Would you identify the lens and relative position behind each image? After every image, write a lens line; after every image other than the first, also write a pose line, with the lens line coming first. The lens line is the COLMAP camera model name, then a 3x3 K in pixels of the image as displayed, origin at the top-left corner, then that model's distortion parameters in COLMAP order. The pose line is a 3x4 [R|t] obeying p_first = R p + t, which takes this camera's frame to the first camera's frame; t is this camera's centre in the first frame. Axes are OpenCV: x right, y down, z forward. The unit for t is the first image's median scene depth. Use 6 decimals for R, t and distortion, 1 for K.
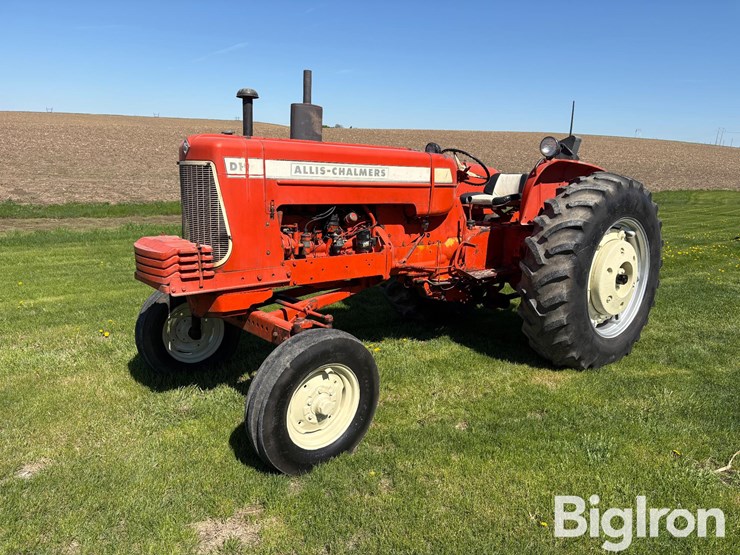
lens RADIAL K [[564.5, 0, 368.8], [0, 564.5, 283.4], [0, 0, 1]] dist [0.030782, -0.024711]
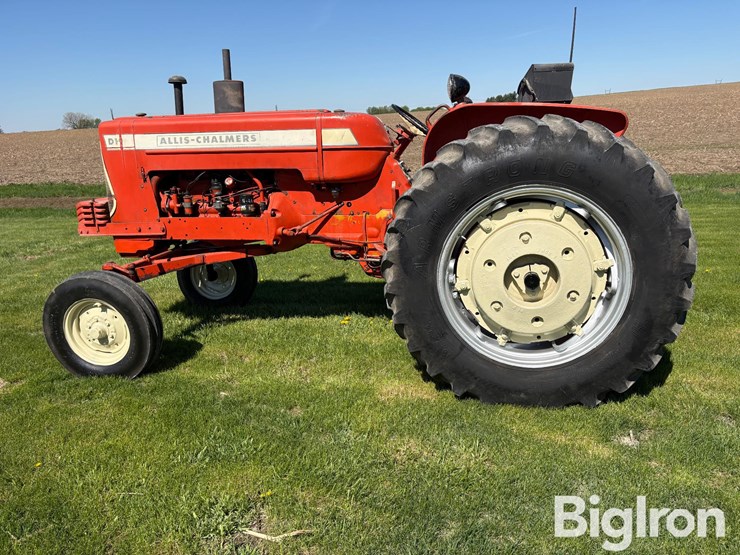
lens RADIAL K [[564.5, 0, 371.9], [0, 564.5, 274.5], [0, 0, 1]] dist [0.030782, -0.024711]
pose [[0.620066, 0.123753, -0.774728, 1.002703], [-0.105275, 0.991675, 0.074149, -0.052676], [0.777455, 0.035582, 0.627932, 0.551358]]
